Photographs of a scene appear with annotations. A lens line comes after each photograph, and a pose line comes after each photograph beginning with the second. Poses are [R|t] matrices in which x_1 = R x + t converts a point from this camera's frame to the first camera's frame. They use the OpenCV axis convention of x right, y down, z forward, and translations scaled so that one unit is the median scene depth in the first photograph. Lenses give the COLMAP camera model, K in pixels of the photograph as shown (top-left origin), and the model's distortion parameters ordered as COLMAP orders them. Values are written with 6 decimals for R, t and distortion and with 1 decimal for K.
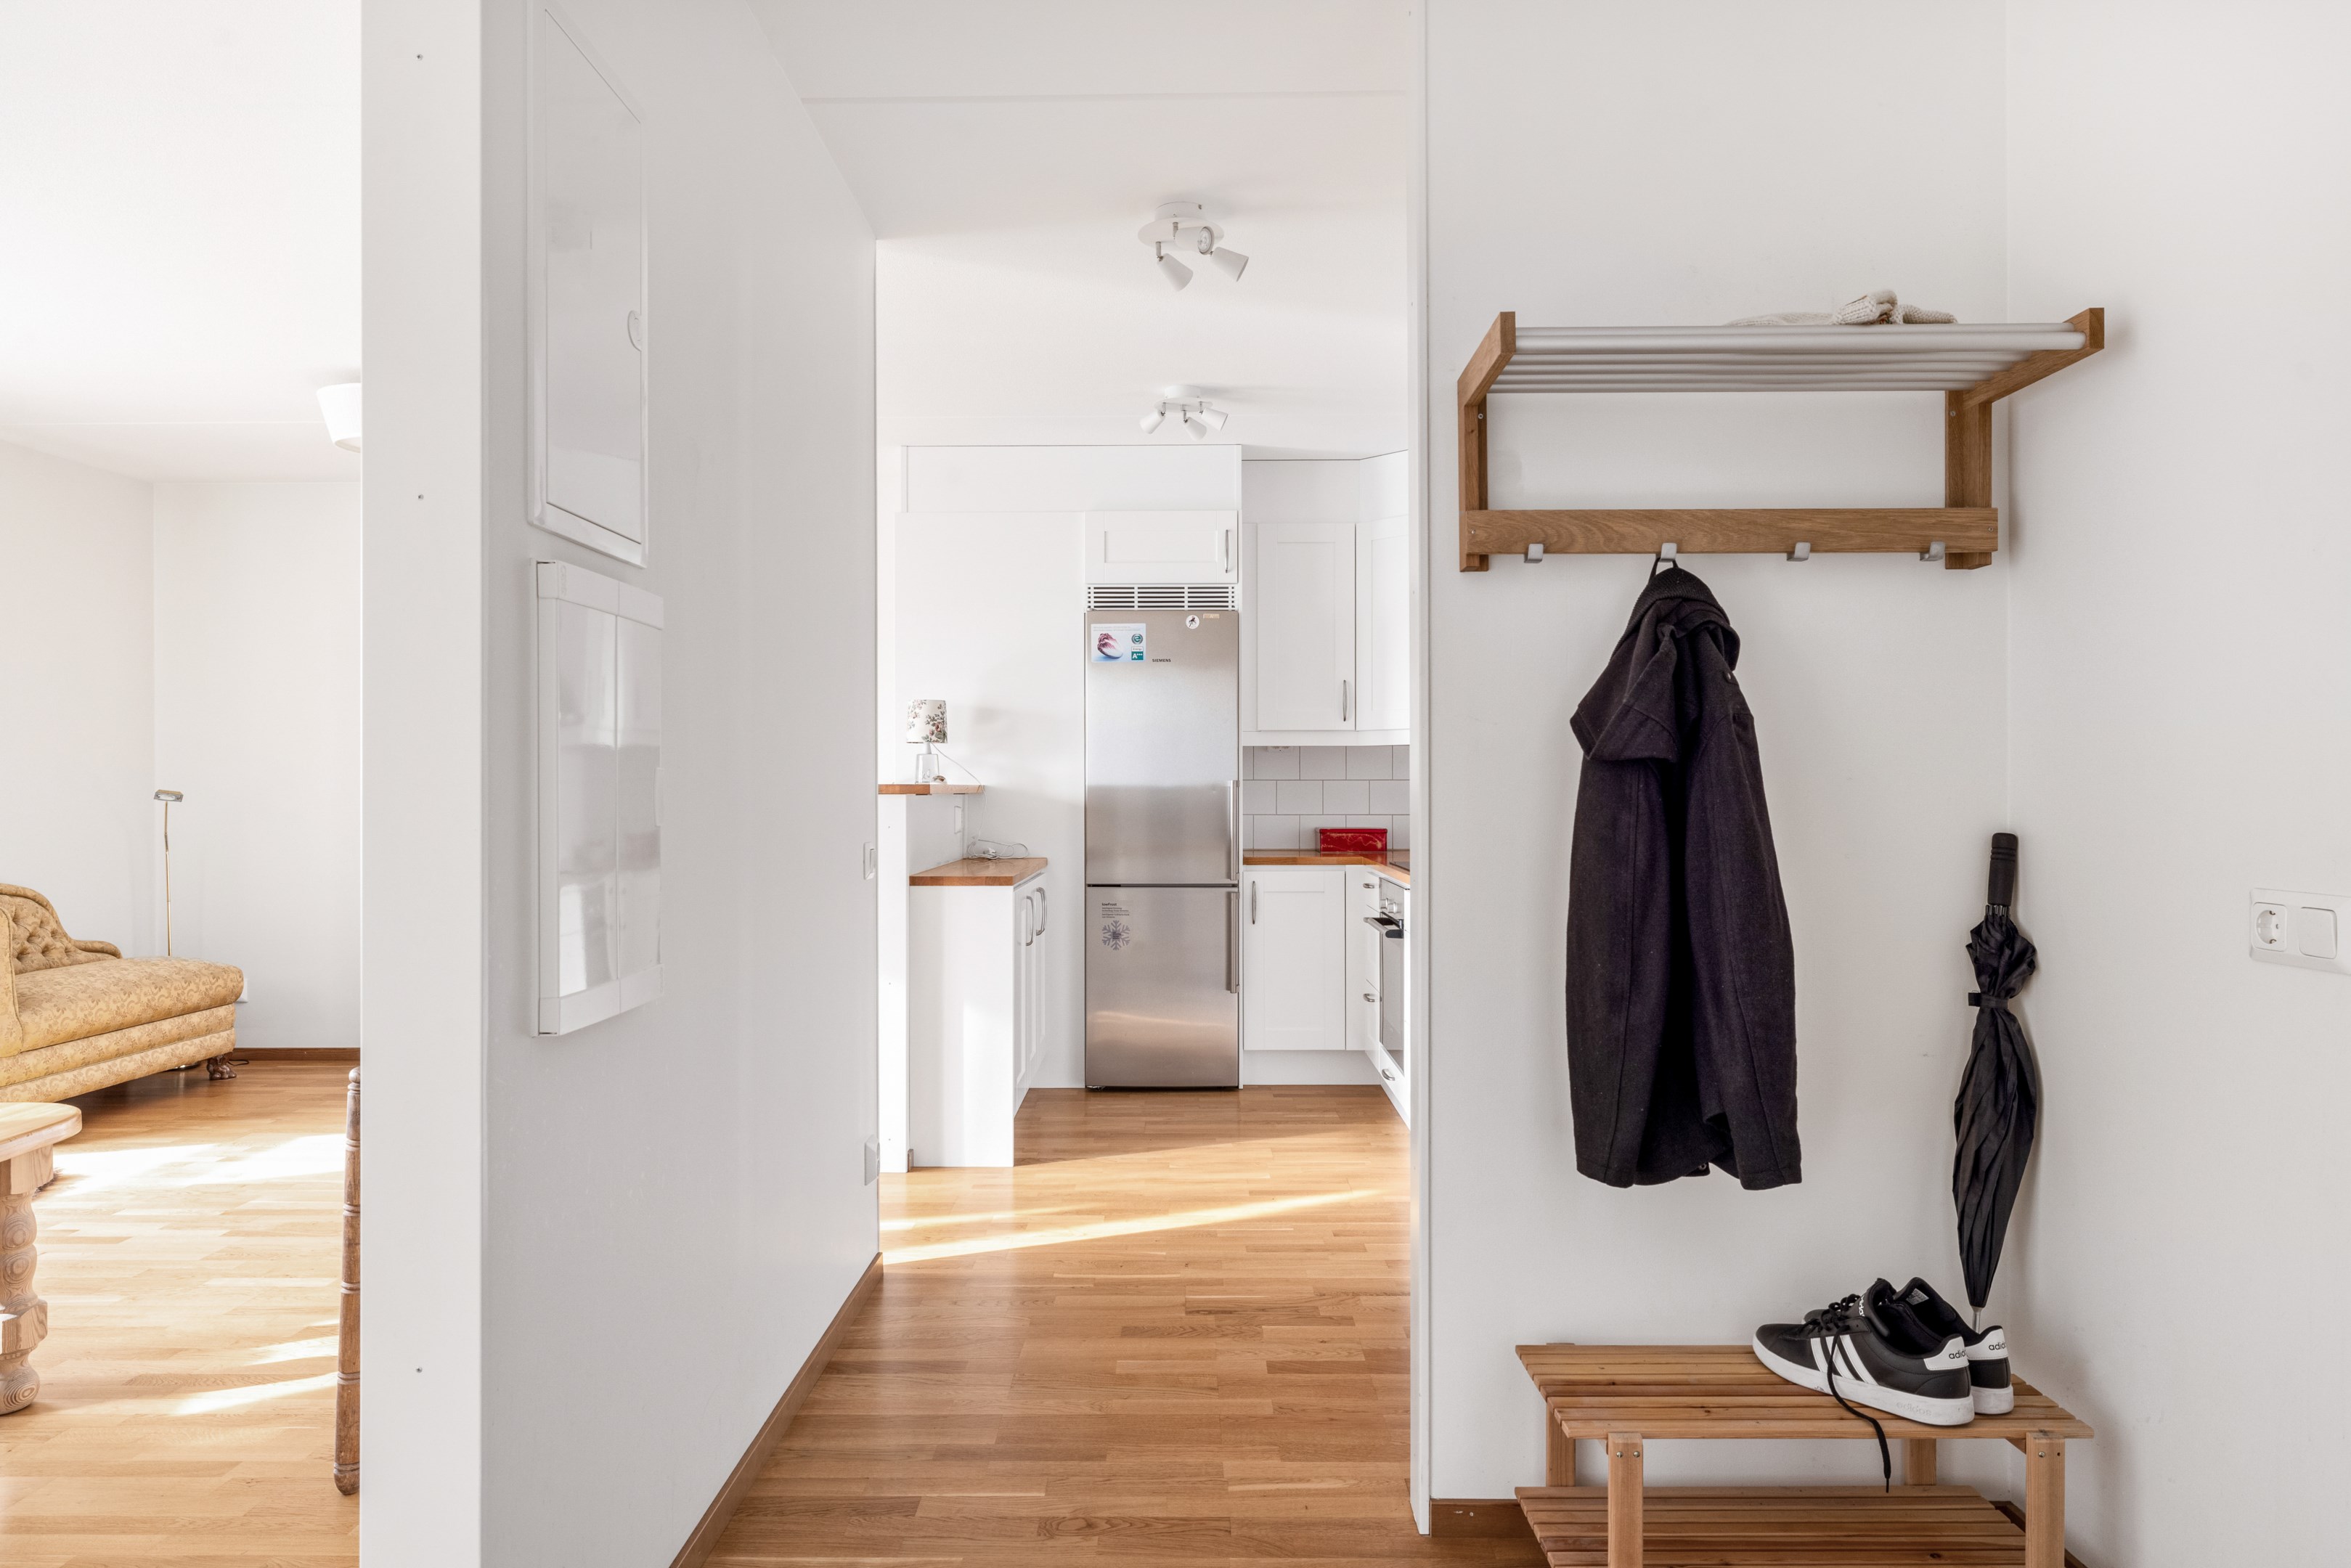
lens RADIAL K [[1435.1, 0, 1170.2], [0, 1435.1, 787.2], [0, 0, 1]] dist [-0.002060, -0.000471]
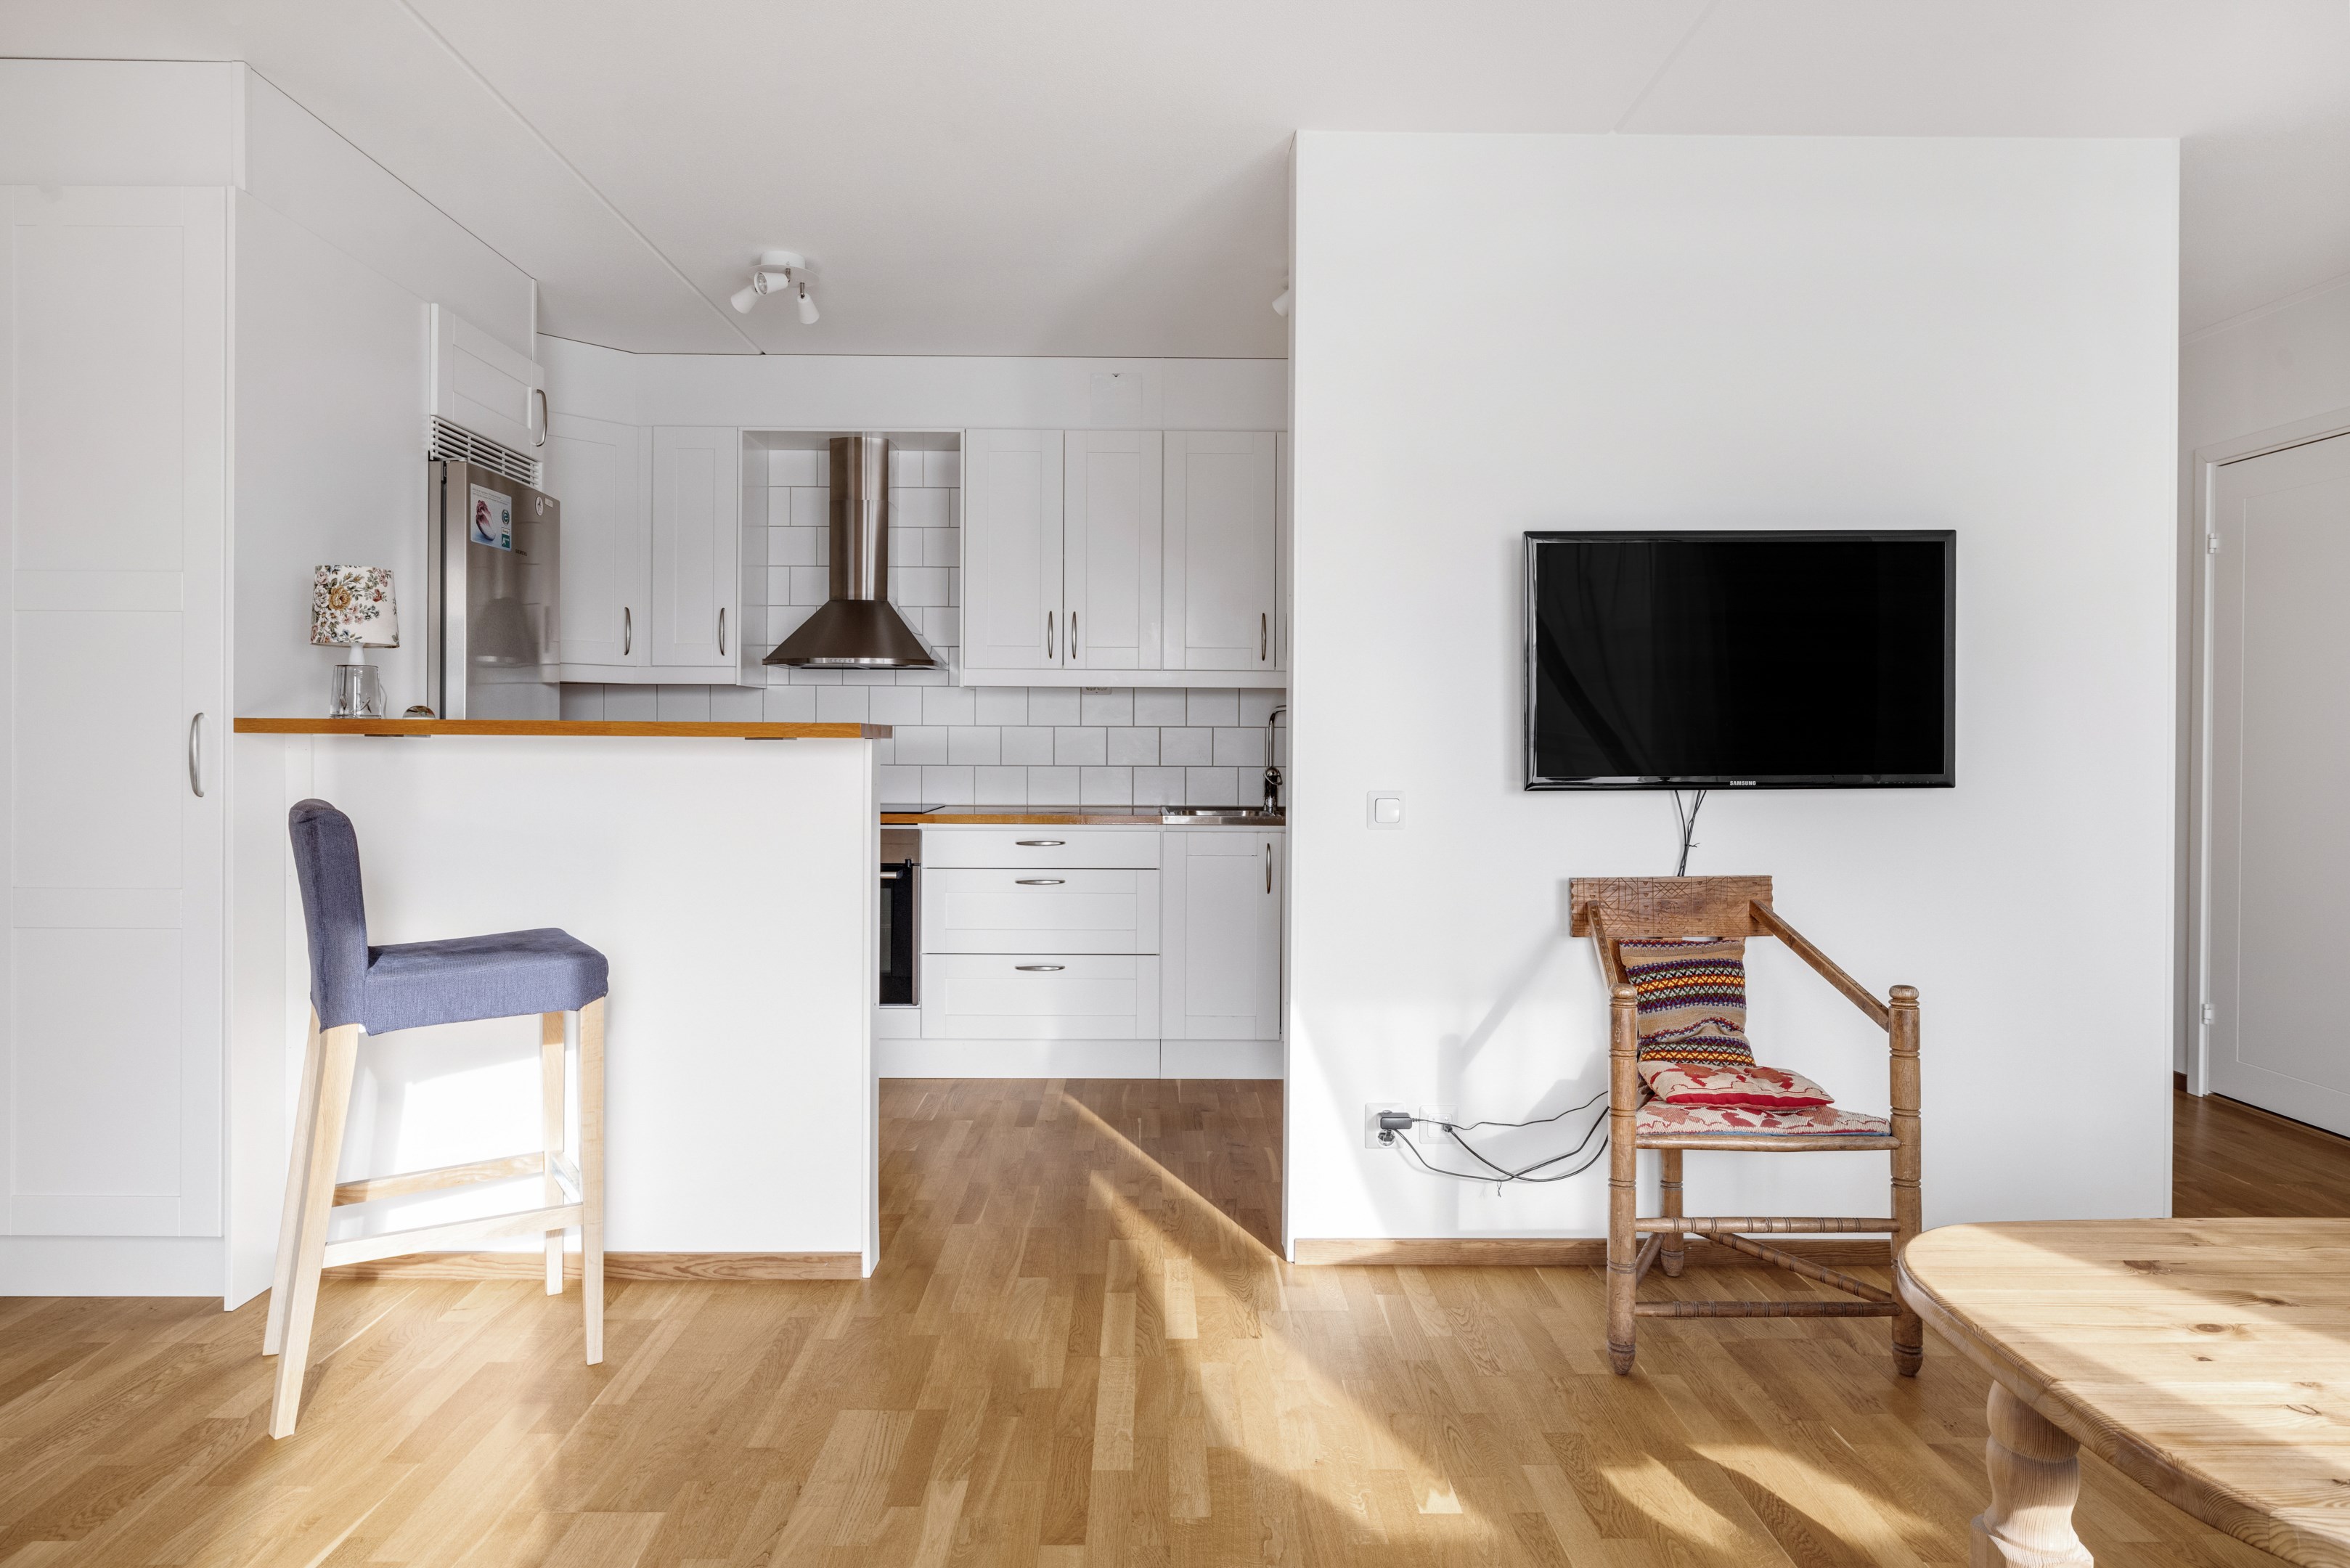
lens RADIAL K [[1373.8, 0, 1169.6], [0, 1373.8, 748.8], [0, 0, 1]] dist [0.001586, -0.000137]
pose [[-0.022135, -0.003211, 0.999750, -0.783800], [-0.007352, 0.999968, 0.003049, 0.005755], [-0.999728, -0.007282, -0.022158, 0.772454]]
